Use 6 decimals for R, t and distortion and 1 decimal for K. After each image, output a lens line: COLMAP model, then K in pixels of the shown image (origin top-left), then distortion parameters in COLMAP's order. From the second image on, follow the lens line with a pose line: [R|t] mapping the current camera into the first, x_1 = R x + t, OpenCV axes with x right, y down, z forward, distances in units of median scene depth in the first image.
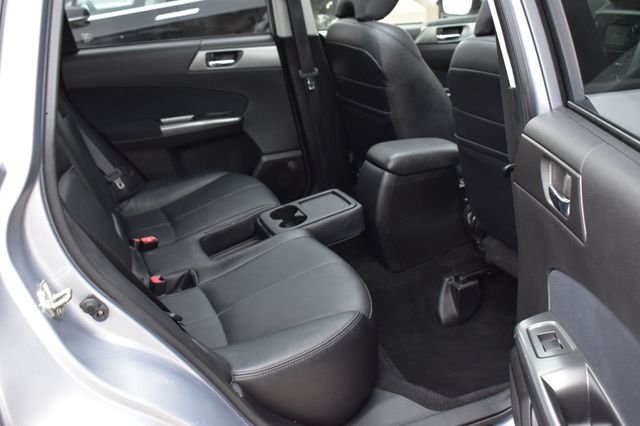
lens RADIAL K [[697.3, 0, 320.0], [0, 697.3, 213.0], [0, 0, 1]] dist [-0.061189, -0.012779]
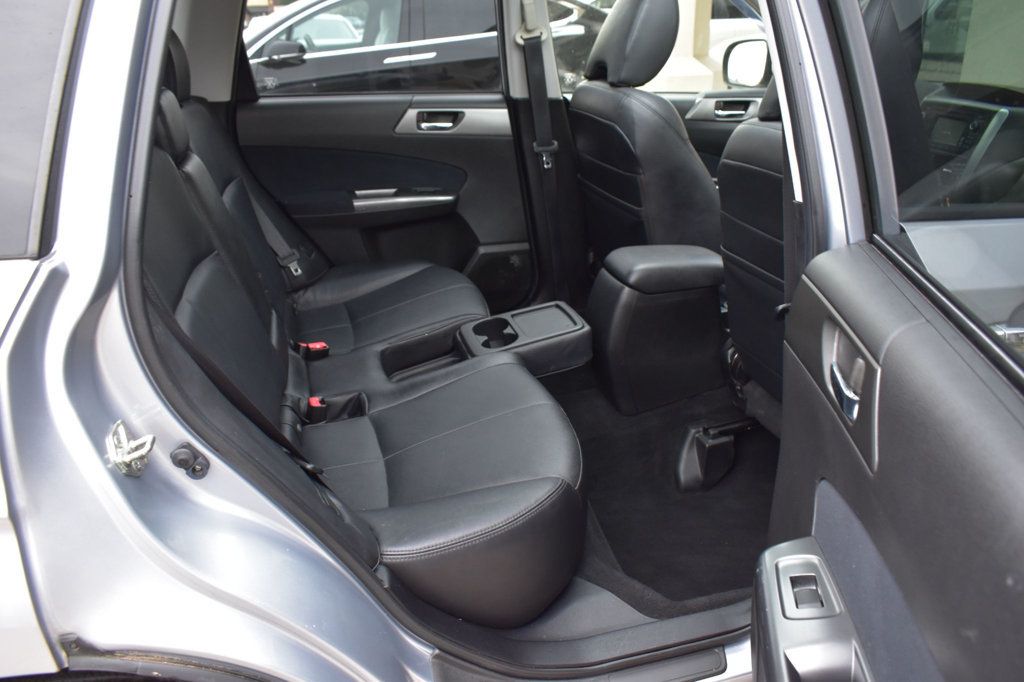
lens RADIAL K [[811.3, 0, 512.0], [0, 811.3, 341.0], [0, 0, 1]] dist [-0.092673, 0.003080]
pose [[0.993505, 0.091417, -0.067758, 0.034104], [-0.087761, 0.994616, 0.055114, -0.036263], [0.072431, -0.048809, 0.996178, 0.095770]]
